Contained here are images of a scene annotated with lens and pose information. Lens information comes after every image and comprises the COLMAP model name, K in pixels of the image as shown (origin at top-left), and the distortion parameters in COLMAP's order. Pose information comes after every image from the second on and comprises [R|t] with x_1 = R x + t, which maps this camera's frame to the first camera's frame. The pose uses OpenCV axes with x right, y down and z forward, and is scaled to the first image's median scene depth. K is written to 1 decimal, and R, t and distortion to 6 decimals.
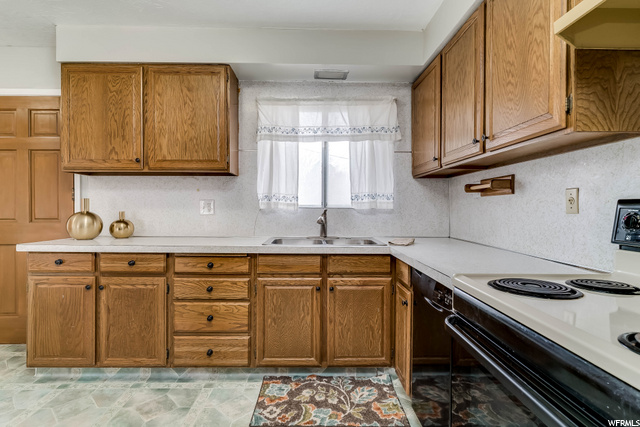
lens RADIAL K [[346.6, 0, 320.0], [0, 346.6, 213.5], [0, 0, 1]] dist [0.030249, 0.000219]
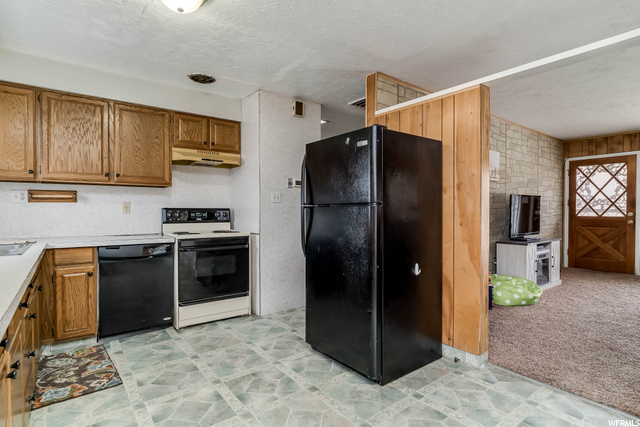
lens RADIAL K [[333.0, 0, 315.1], [0, 333.0, 215.0], [0, 0, 1]] dist [0.001913, 0.002019]
pose [[-0.613991, -0.013825, 0.789192, -1.267109], [0.014992, 0.999462, 0.029172, -0.019237], [-0.789171, 0.029743, -0.613453, 0.945124]]
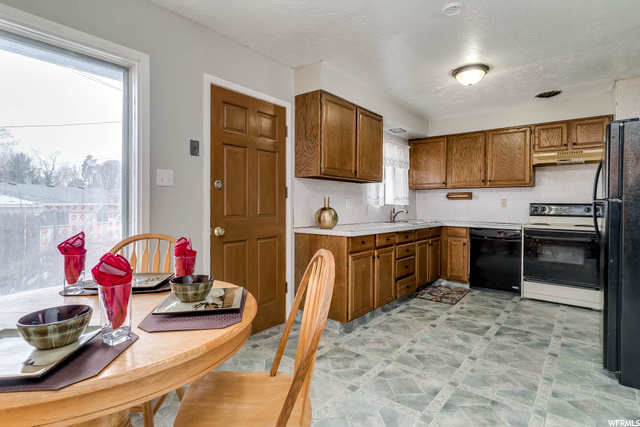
lens RADIAL K [[322.3, 0, 299.7], [0, 322.3, 210.9], [0, 0, 1]] dist [-0.067404, 0.024118]
pose [[0.660251, -0.014539, 0.750904, -1.867812], [0.011323, 0.999892, 0.009404, -0.004681], [-0.750960, 0.002294, 0.660344, 0.338096]]
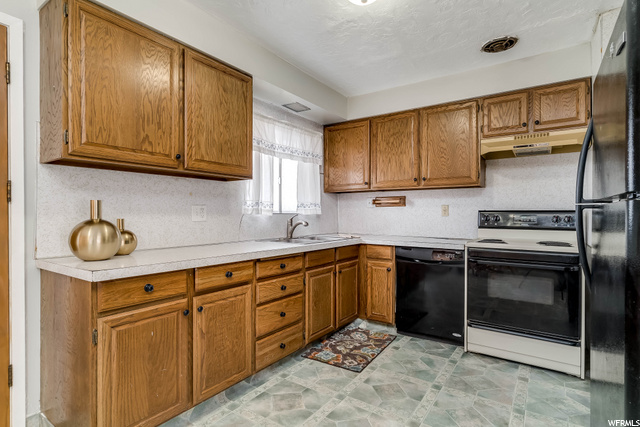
lens RADIAL K [[333.0, 0, 315.1], [0, 333.0, 215.0], [0, 0, 1]] dist [0.001913, 0.002019]
pose [[0.560517, -0.006598, 0.828117, -1.110141], [0.017098, 0.999847, -0.003606, -0.005537], [-0.827967, 0.016181, 0.560544, 0.322129]]
